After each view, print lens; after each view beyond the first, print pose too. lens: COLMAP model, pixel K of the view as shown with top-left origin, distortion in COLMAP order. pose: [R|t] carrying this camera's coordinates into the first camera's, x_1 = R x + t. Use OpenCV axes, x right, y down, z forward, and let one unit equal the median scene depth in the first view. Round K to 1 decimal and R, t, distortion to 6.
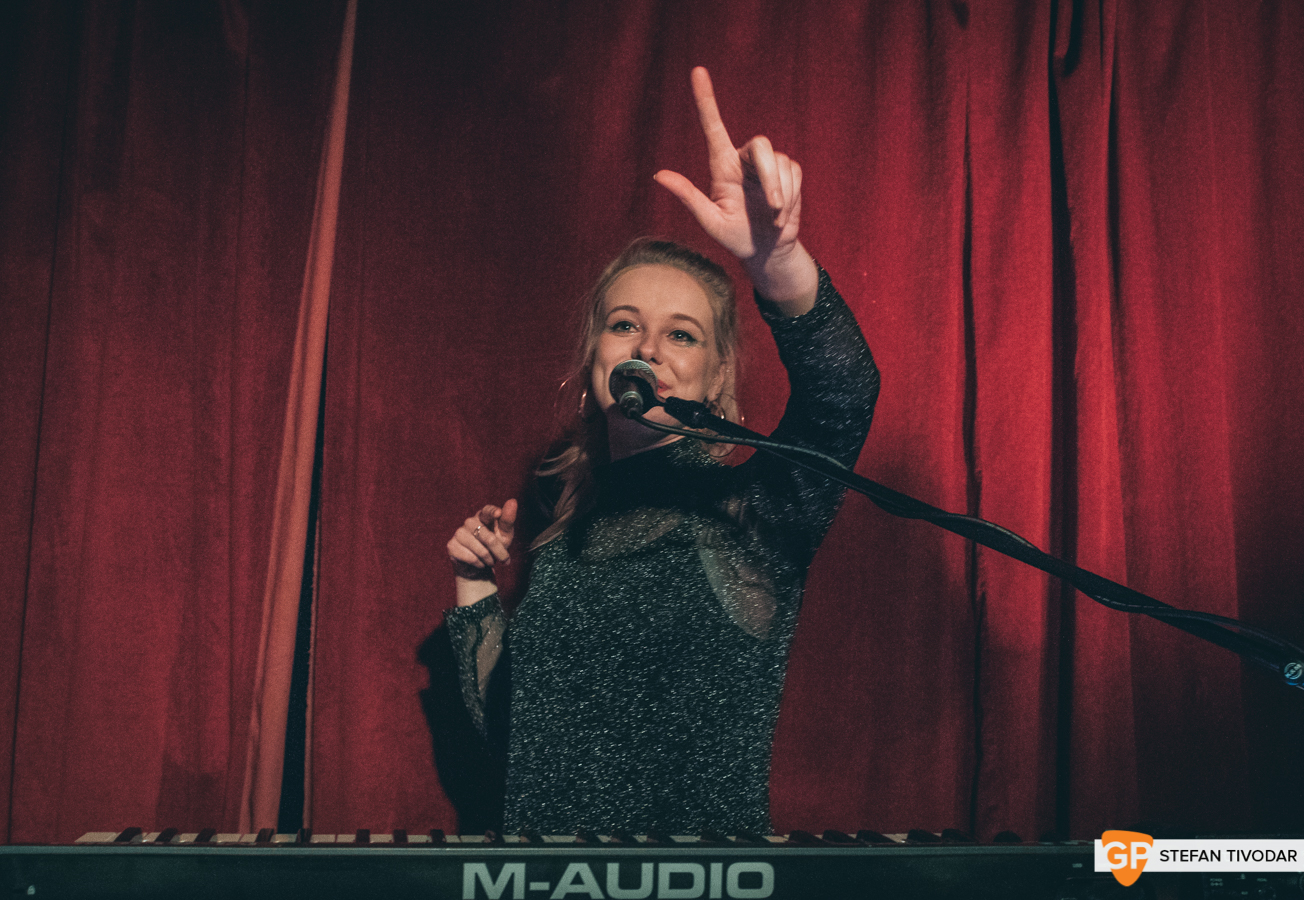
lens RADIAL K [[1644.0, 0, 649.9], [0, 1644.0, 445.4], [0, 0, 1]] dist [-0.077981, 0.000000]
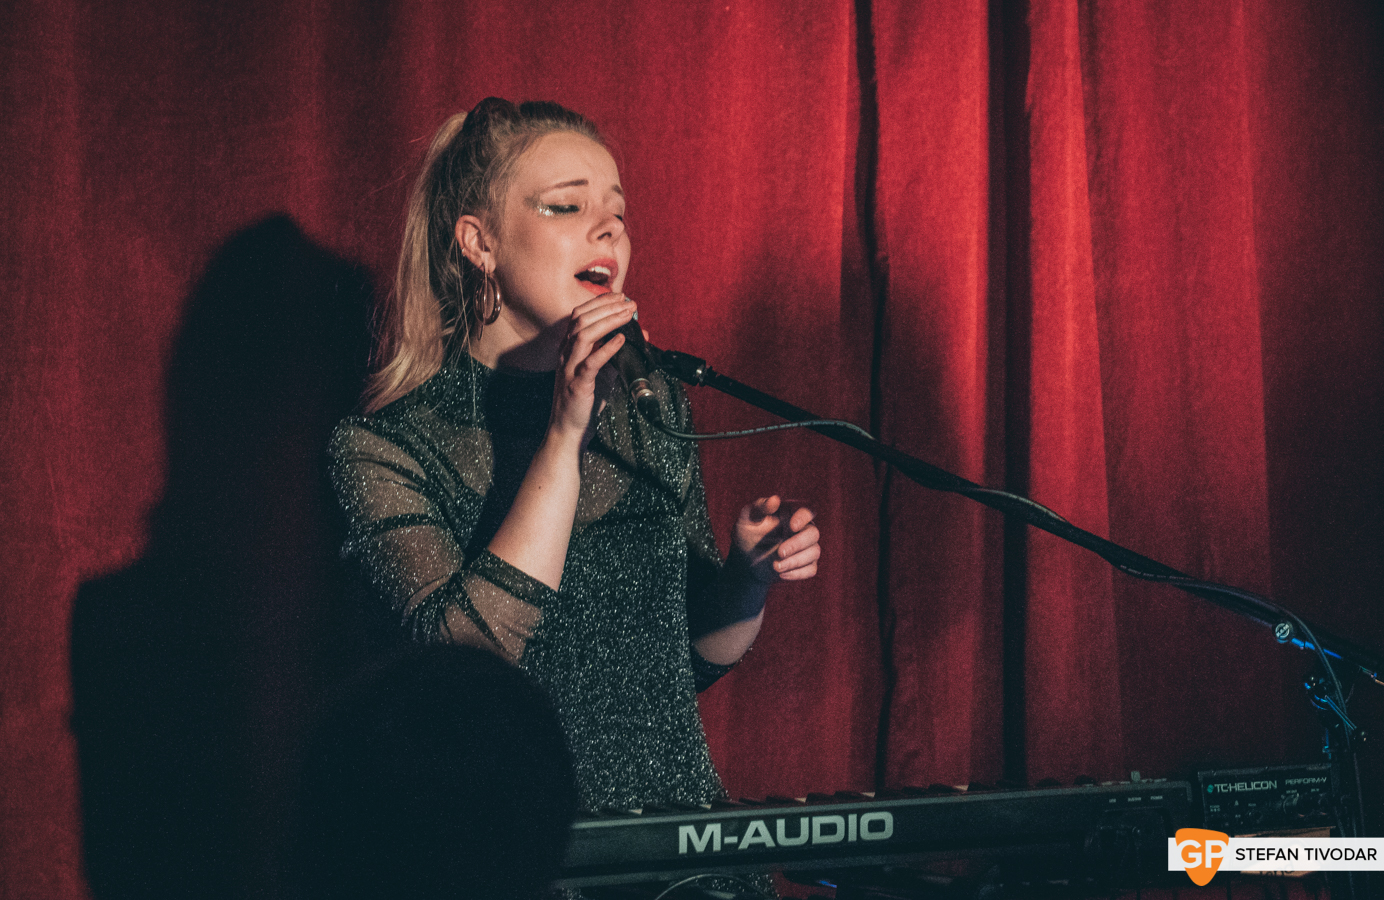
lens RADIAL K [[7334.6, 0, 686.4], [0, 7334.6, 462.8], [0, 0, 1]] dist [2.222132, 0.000000]
pose [[0.967003, -0.058944, 0.247853, -0.664931], [0.014933, 0.984308, 0.175825, -0.458721], [-0.254327, -0.166322, 0.952709, -1.964260]]
